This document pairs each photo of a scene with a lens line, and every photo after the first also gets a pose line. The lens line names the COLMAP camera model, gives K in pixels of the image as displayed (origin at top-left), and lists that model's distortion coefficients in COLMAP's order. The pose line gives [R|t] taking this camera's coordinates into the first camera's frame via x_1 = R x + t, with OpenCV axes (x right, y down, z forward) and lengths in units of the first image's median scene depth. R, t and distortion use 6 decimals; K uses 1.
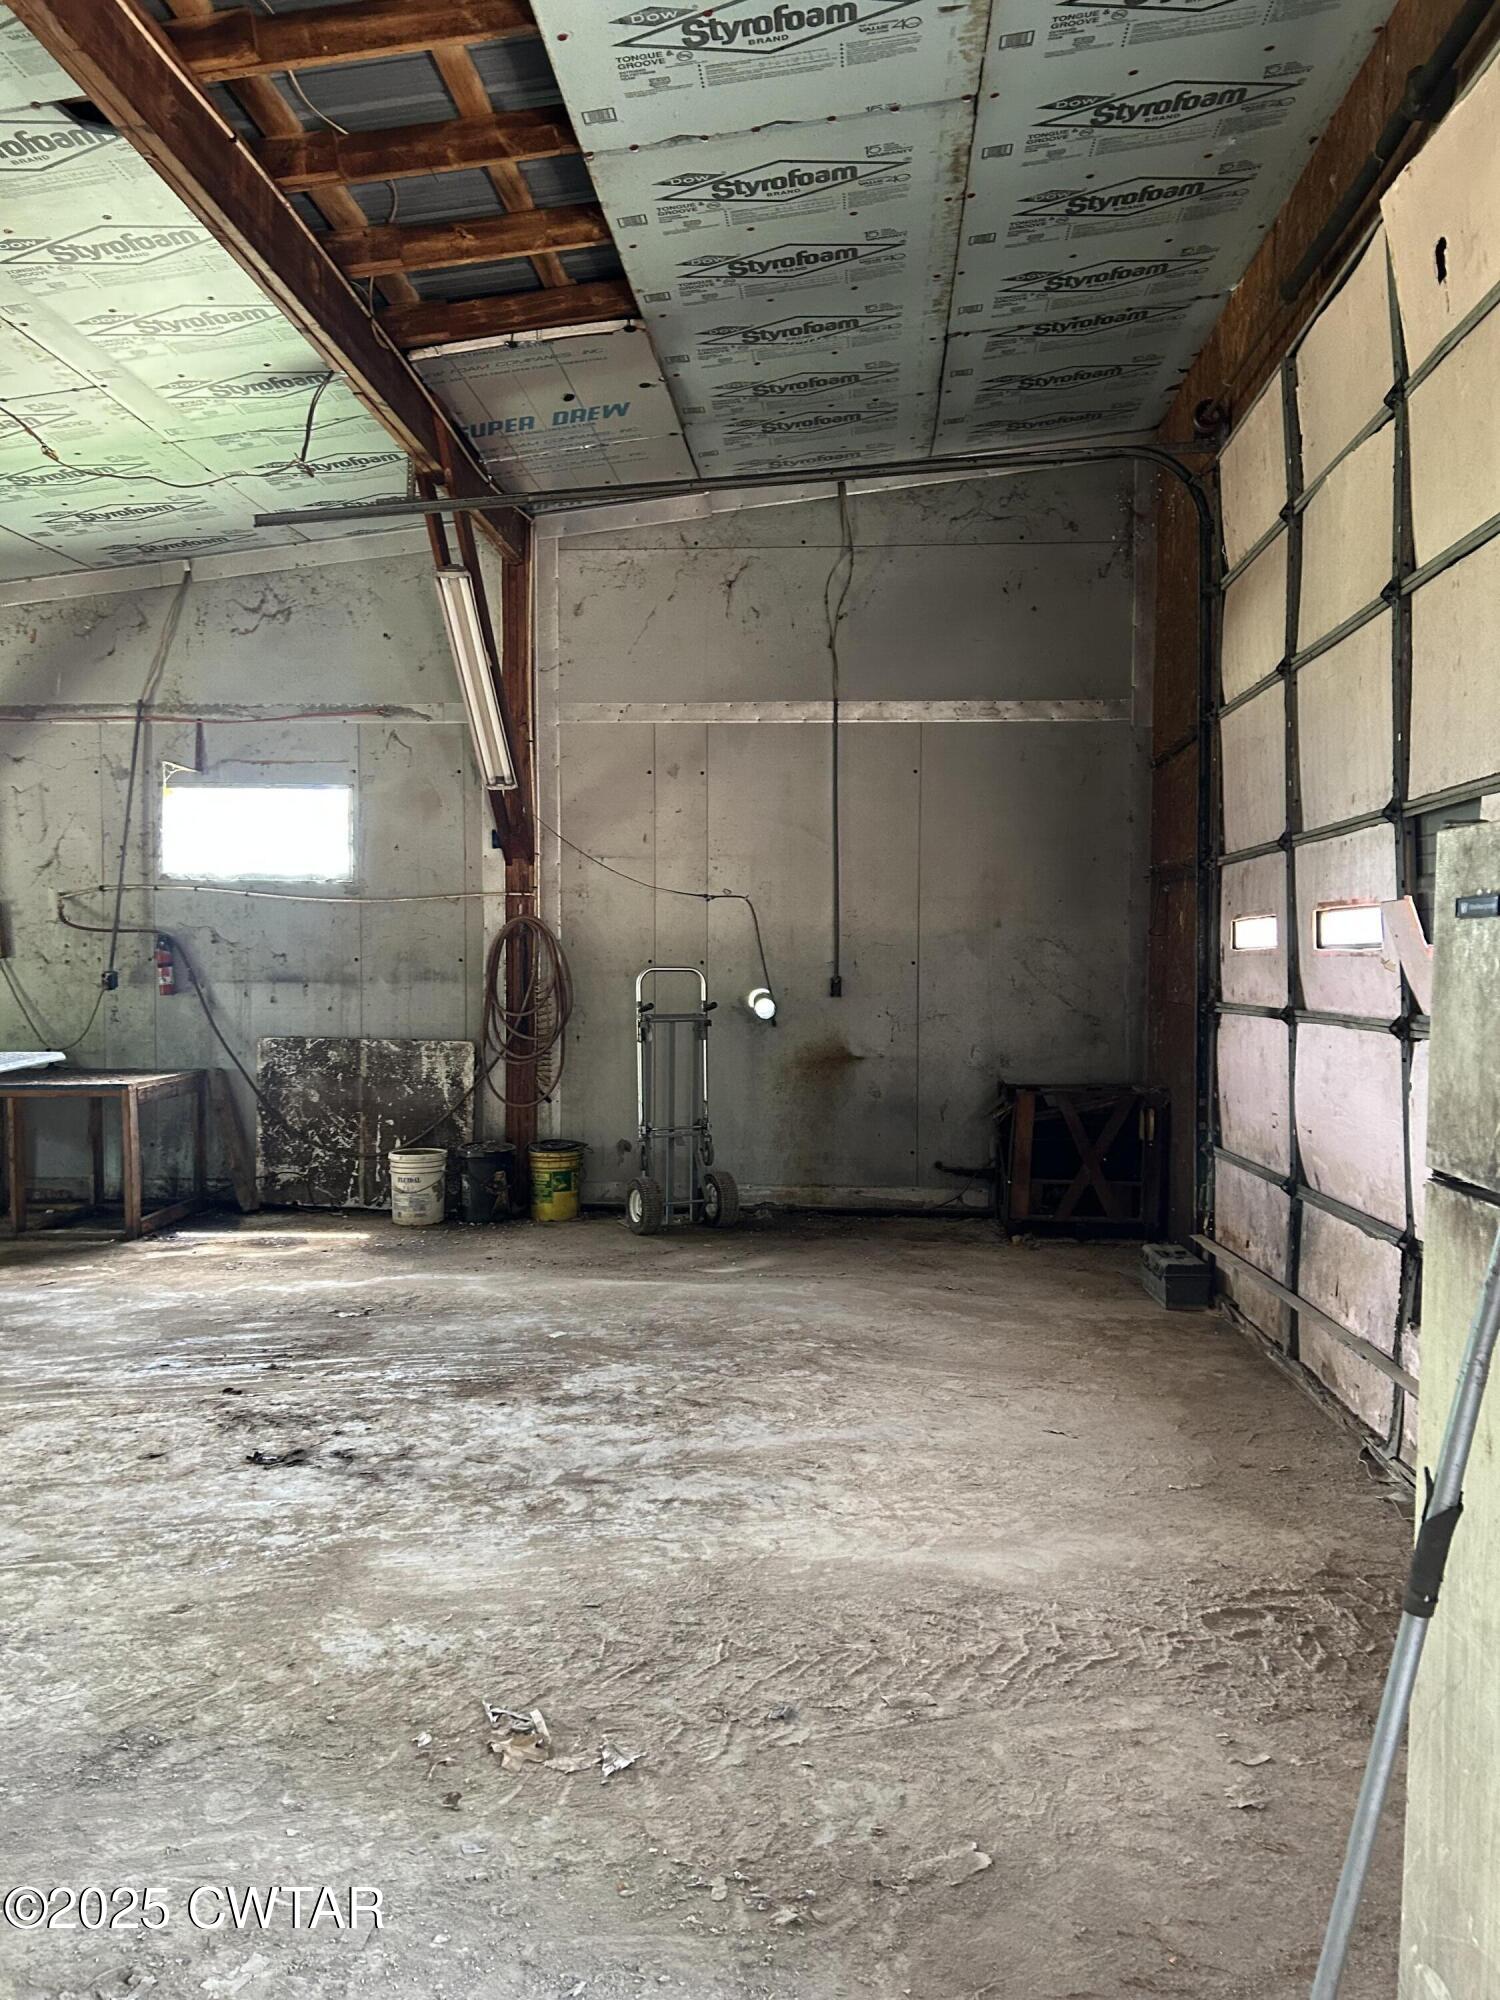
lens RADIAL K [[1497.5, 0, 757.9], [0, 1497.5, 995.3], [0, 0, 1]] dist [0.051911, -0.057268]
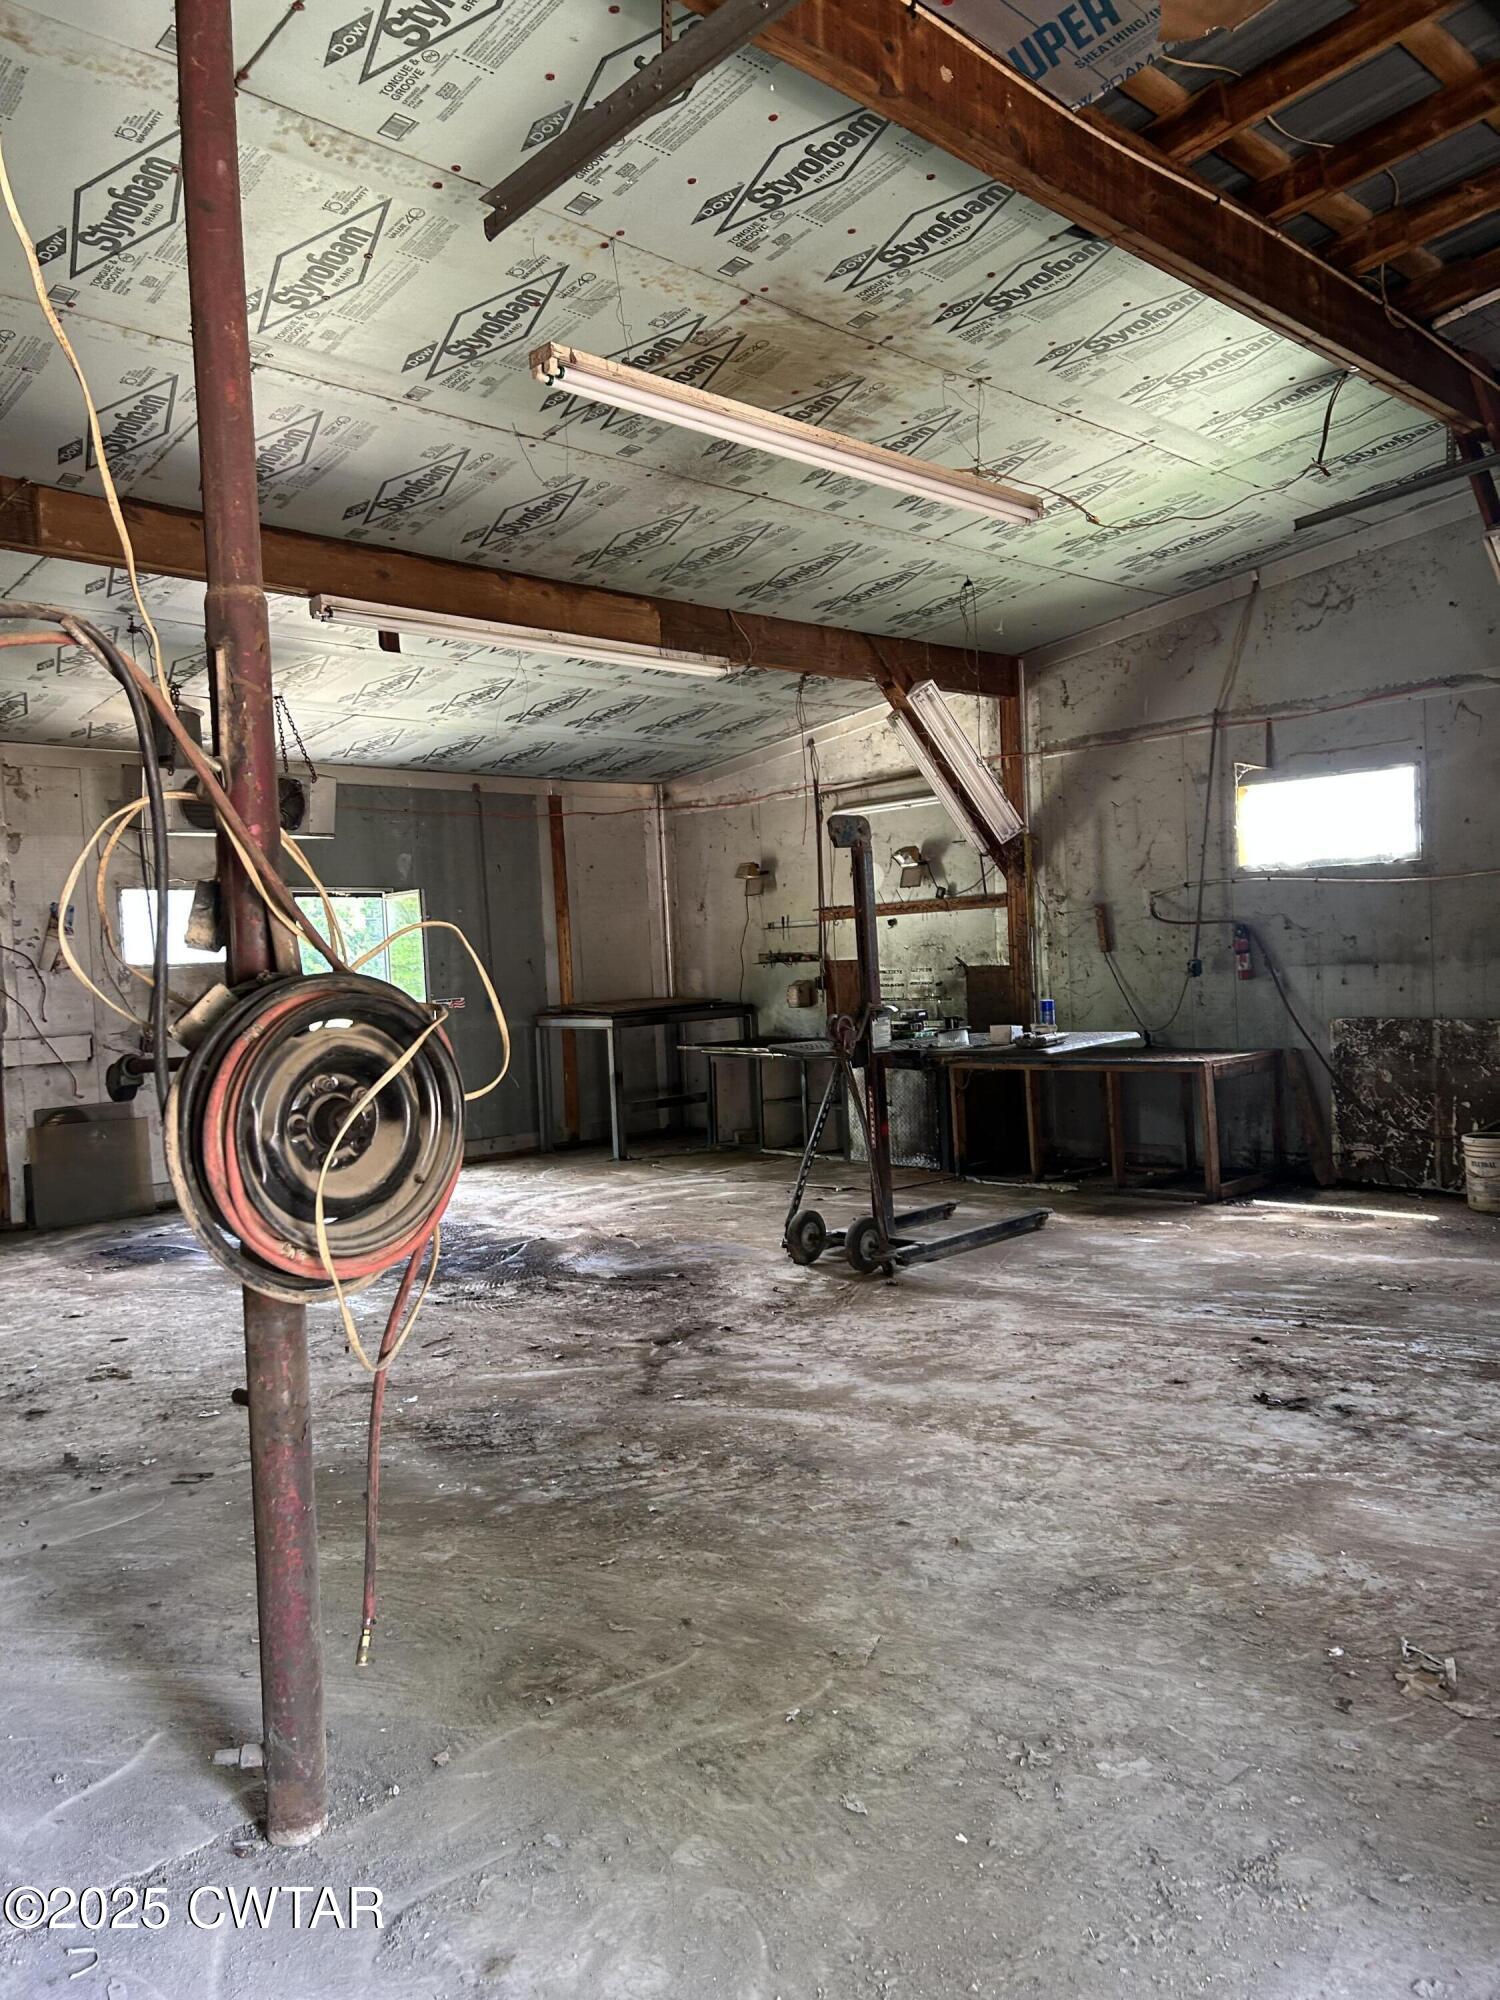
lens RADIAL K [[1497.5, 0, 757.9], [0, 1497.5, 995.3], [0, 0, 1]] dist [0.051911, -0.057268]
pose [[0.739435, -0.021004, -0.672900, 0.119516], [0.027048, 0.999633, -0.001480, 0.005055], [0.672685, -0.017106, 0.739732, -0.044284]]
